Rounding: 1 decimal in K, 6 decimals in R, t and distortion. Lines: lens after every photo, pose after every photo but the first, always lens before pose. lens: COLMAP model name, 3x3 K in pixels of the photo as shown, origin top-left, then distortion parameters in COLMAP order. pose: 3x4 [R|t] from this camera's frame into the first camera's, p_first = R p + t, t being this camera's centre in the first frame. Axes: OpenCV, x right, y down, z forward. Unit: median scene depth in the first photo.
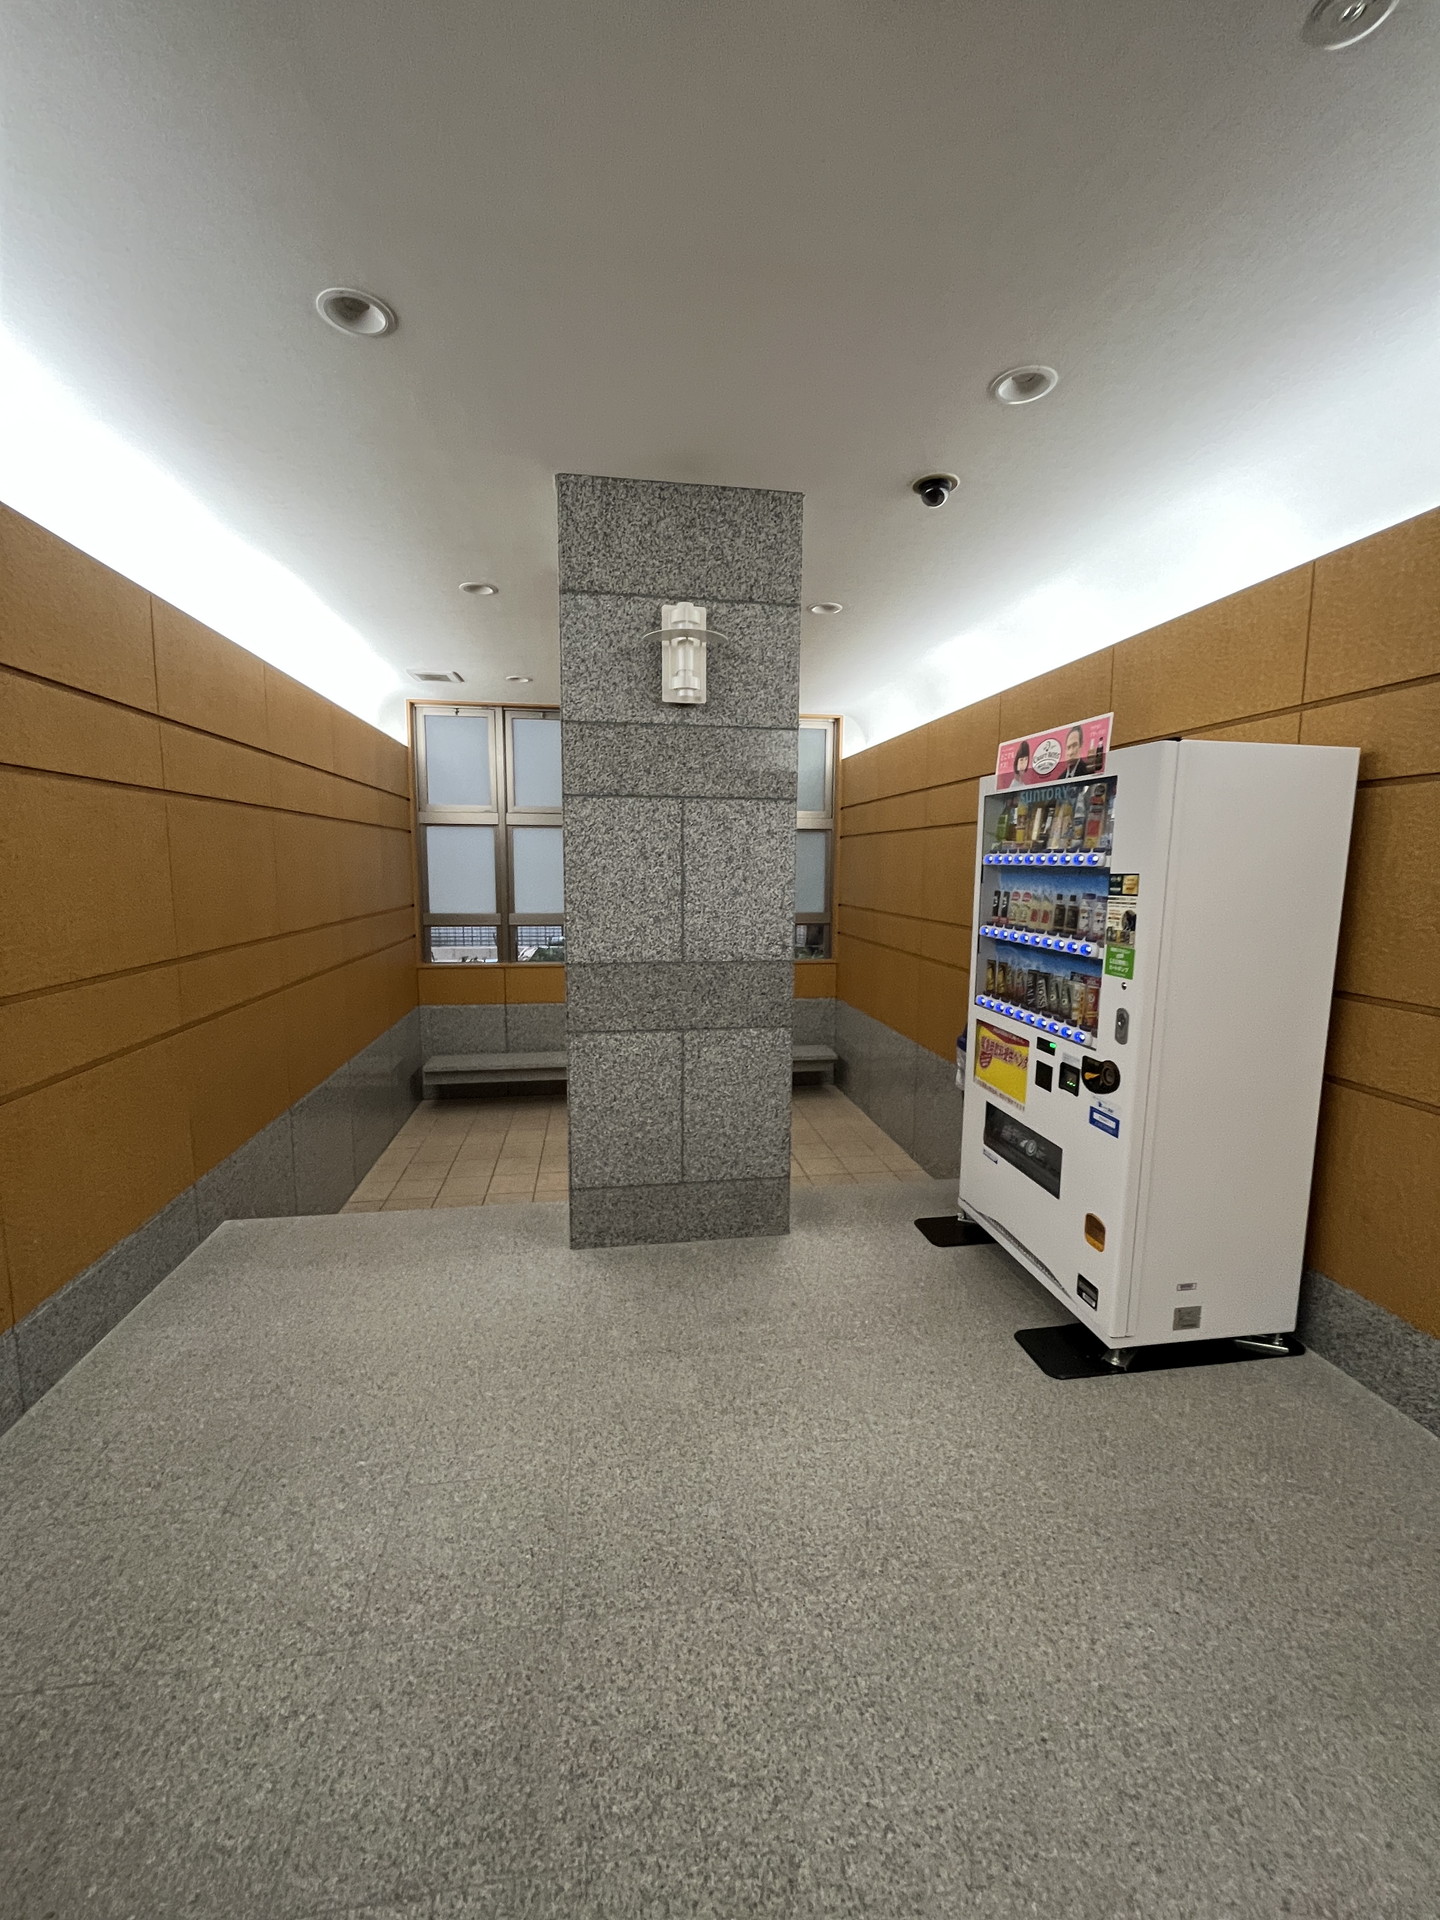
lens RADIAL K [[778.2, 0, 728.3], [0, 778.2, 961.2], [0, 0, 1]] dist [-0.003219, -0.000332]
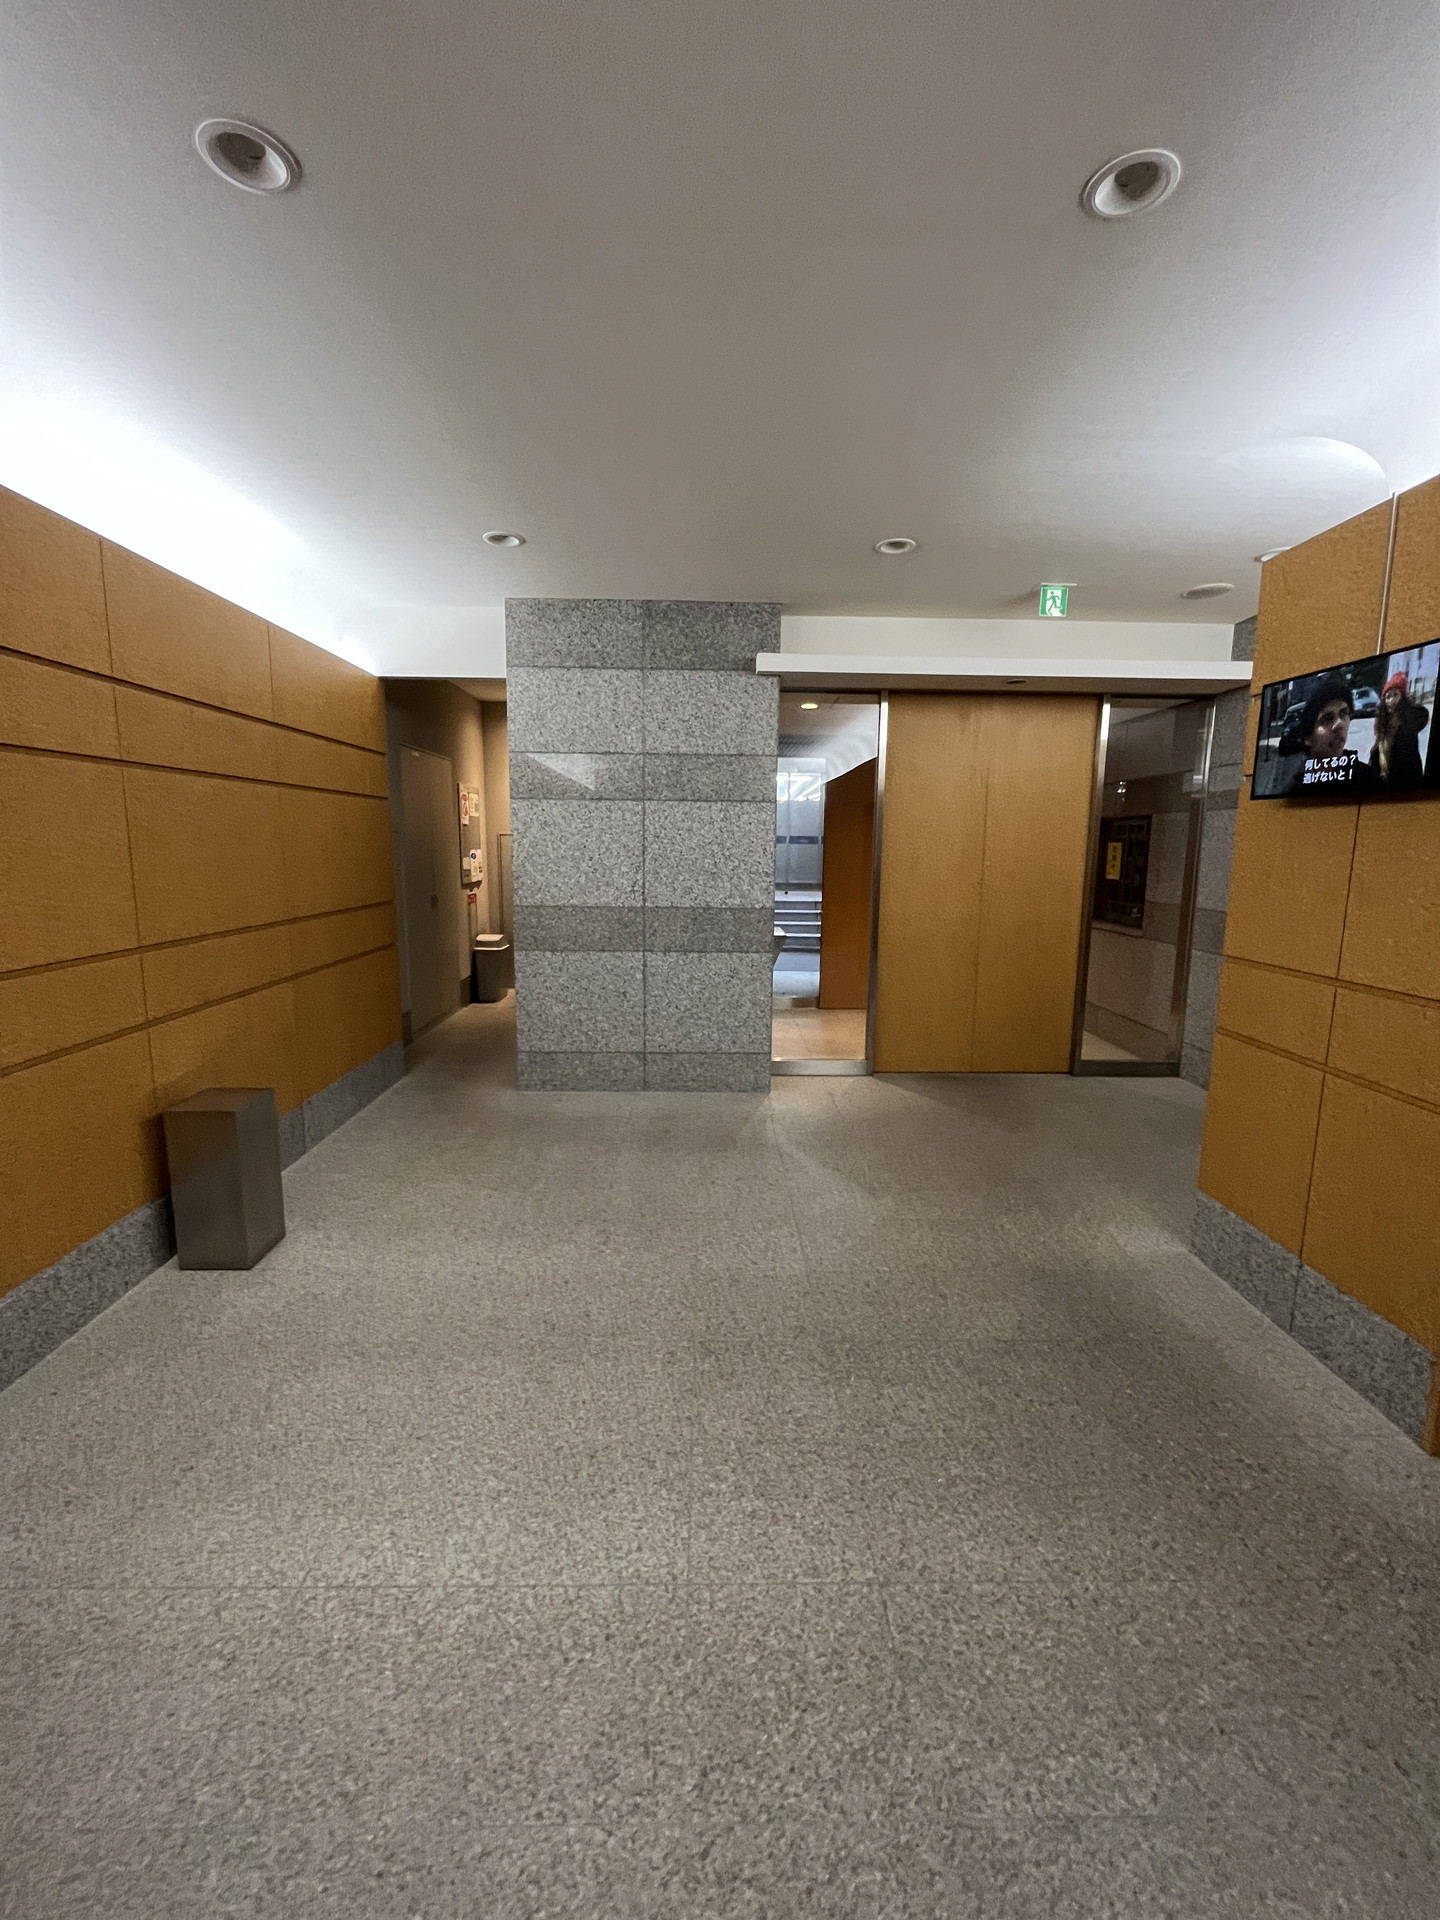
lens RADIAL K [[778.2, 0, 719.4], [0, 778.2, 956.6], [0, 0, 1]] dist [-0.003219, -0.000332]
pose [[-0.989734, -0.039643, 0.137312, -0.041046], [-0.001187, 0.963007, 0.269472, -0.208832], [-0.142916, 0.266543, -0.953168, 1.591579]]
